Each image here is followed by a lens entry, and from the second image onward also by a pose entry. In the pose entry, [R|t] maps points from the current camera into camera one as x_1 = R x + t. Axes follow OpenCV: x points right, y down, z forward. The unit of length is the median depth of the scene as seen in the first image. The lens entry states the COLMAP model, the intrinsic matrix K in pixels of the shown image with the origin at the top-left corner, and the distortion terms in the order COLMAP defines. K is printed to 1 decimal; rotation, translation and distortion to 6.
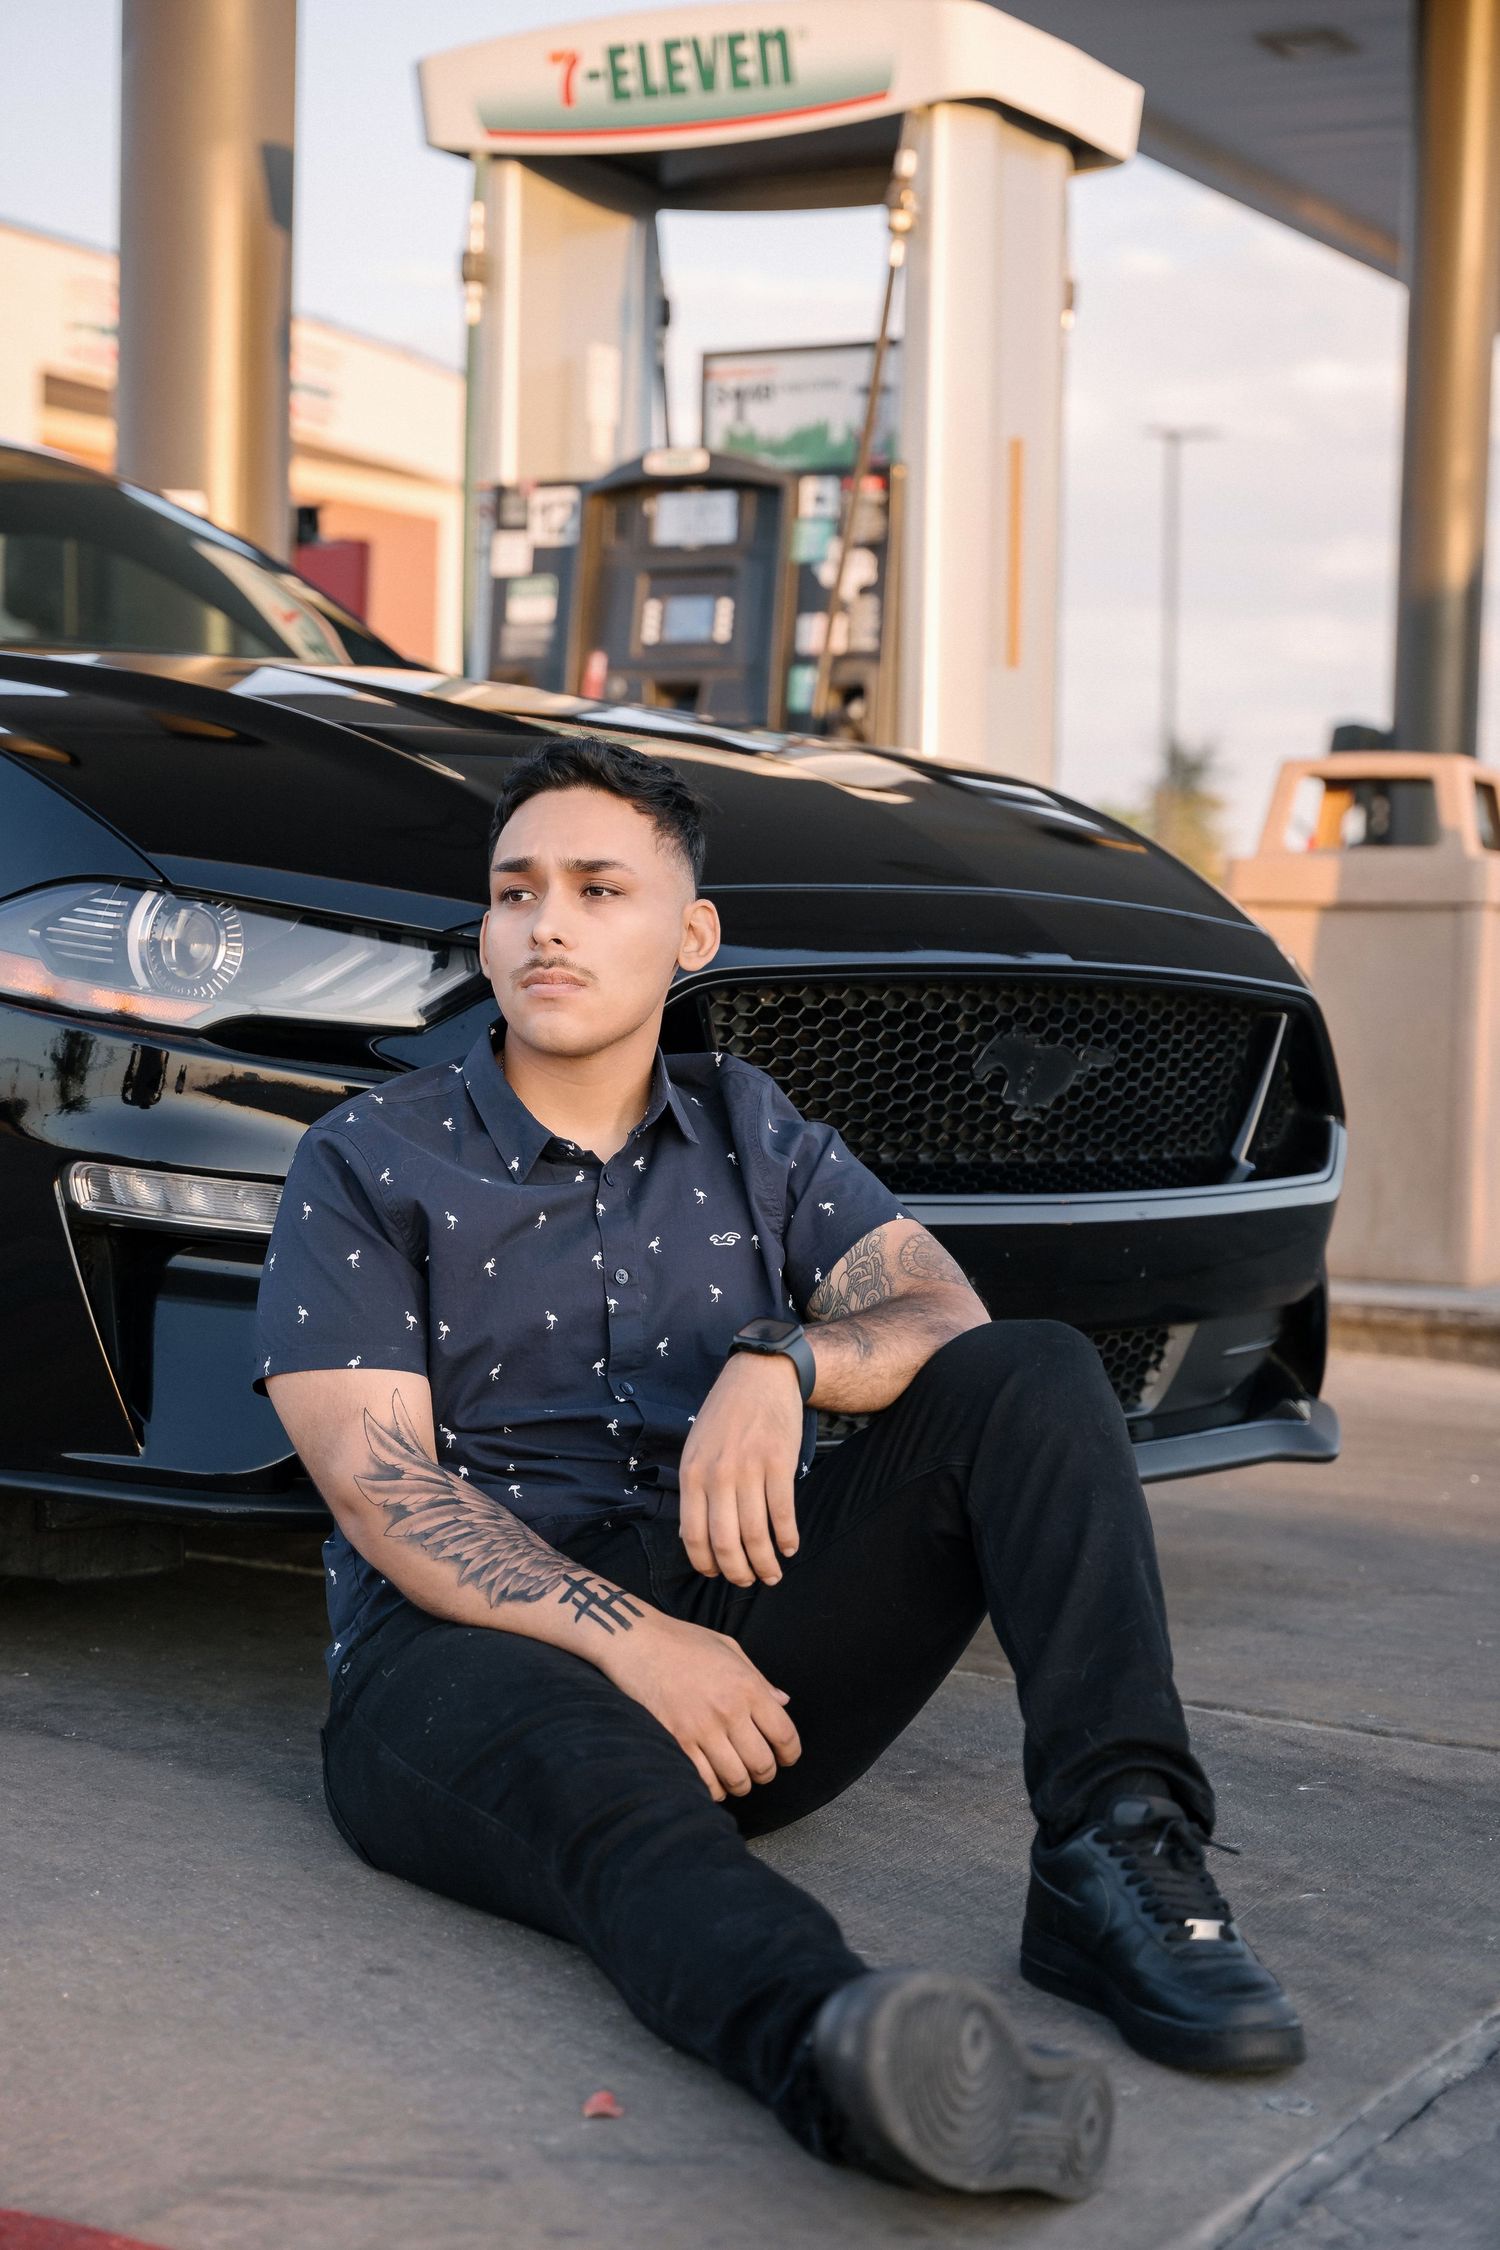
lens RADIAL K [[3768.5, 0, 750.0], [0, 3768.5, 1125.0], [0, 0, 1]] dist [0.035741, -0.062670]
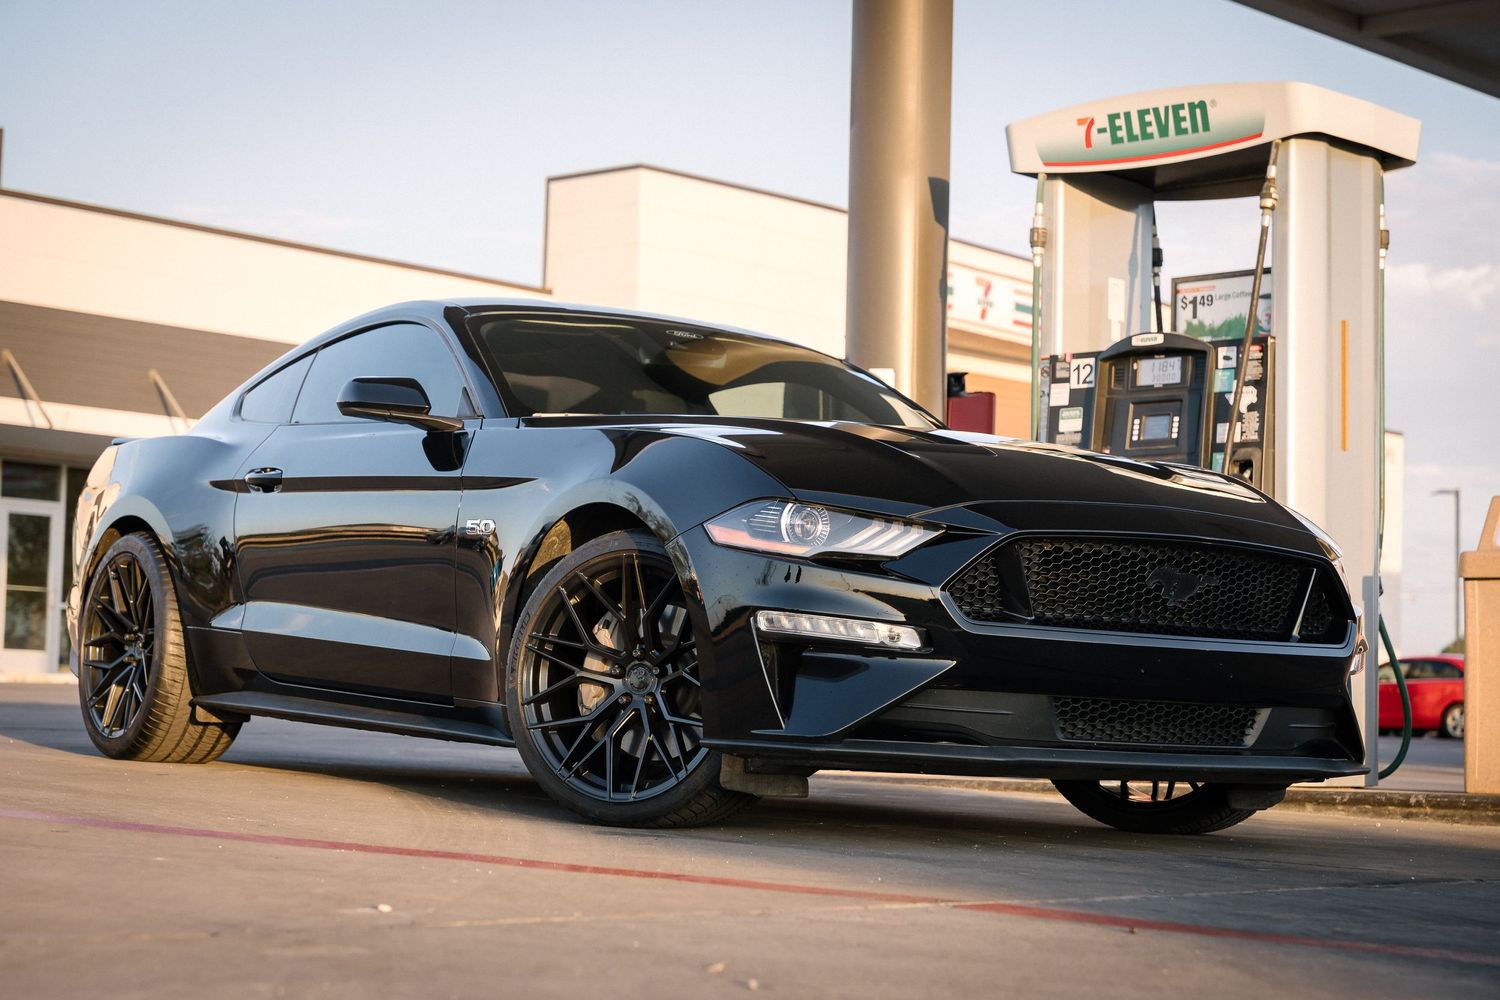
lens RADIAL K [[2934.1, 0, 839.6], [0, 2934.1, 499.5], [0, 0, 1]] dist [0.214401, -0.049737]
pose [[0.981029, -0.018385, -0.192988, 0.106876], [-0.006708, 0.991678, -0.128571, 0.080339], [0.193746, 0.127426, 0.972741, -0.378940]]
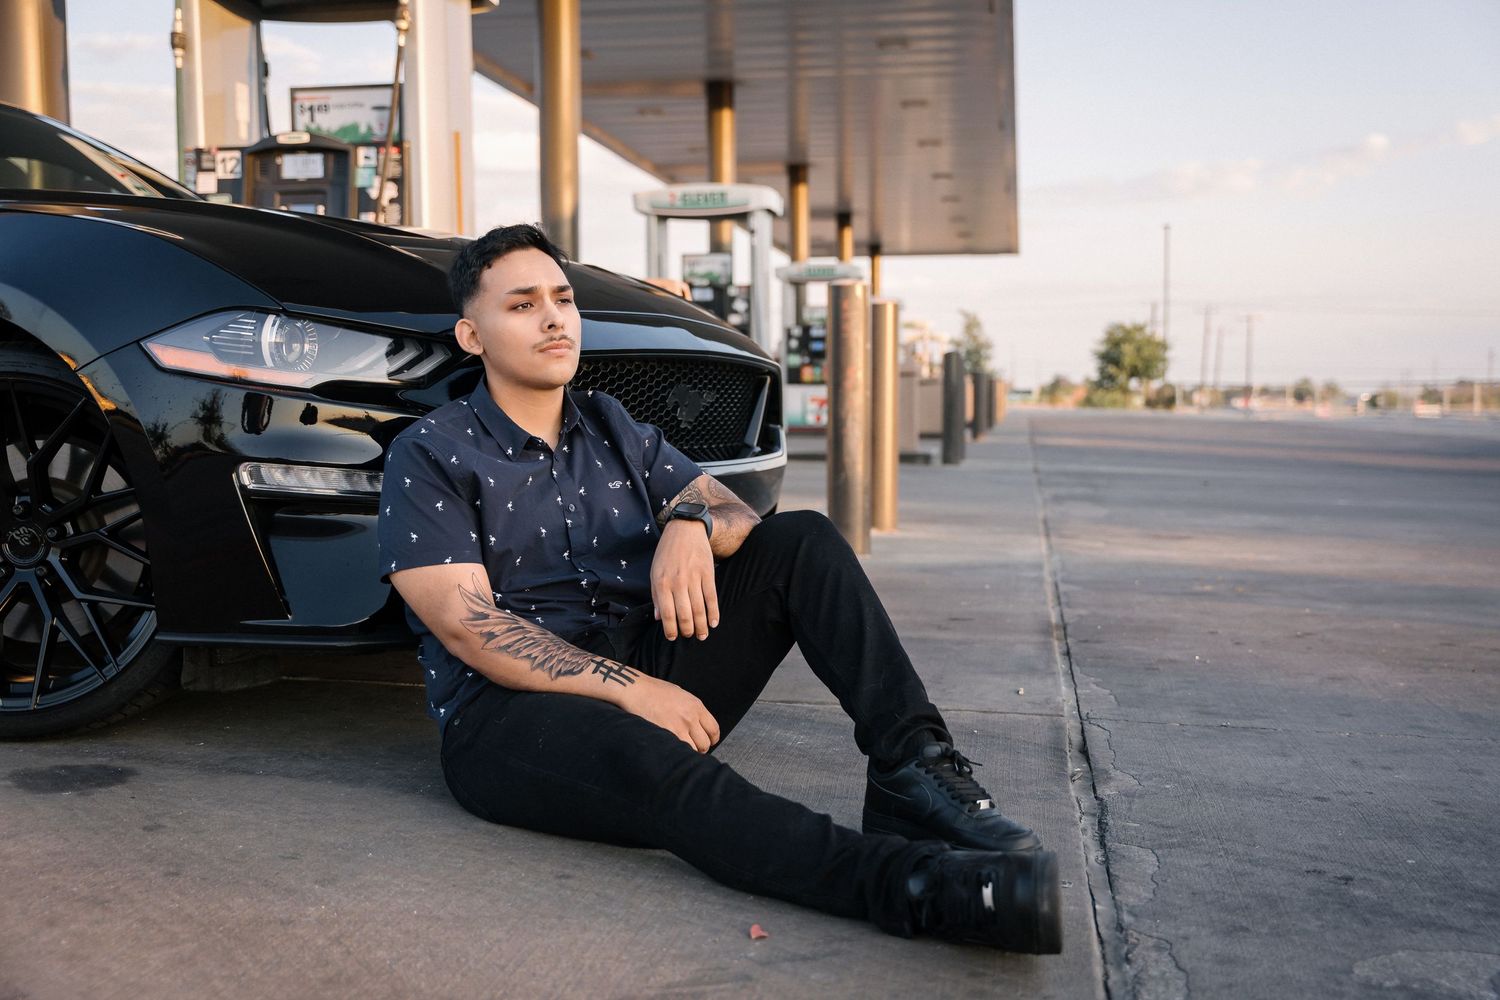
lens RADIAL K [[1629.3, 0, 750.0], [0, 1629.3, 500.0], [0, 0, 1]] dist [0.006800, 0.015321]
pose [[0.942106, -0.049931, 0.331578, -0.092086], [0.042709, 0.998665, 0.029038, 0.006753], [-0.332586, -0.013196, 0.942981, 0.074478]]
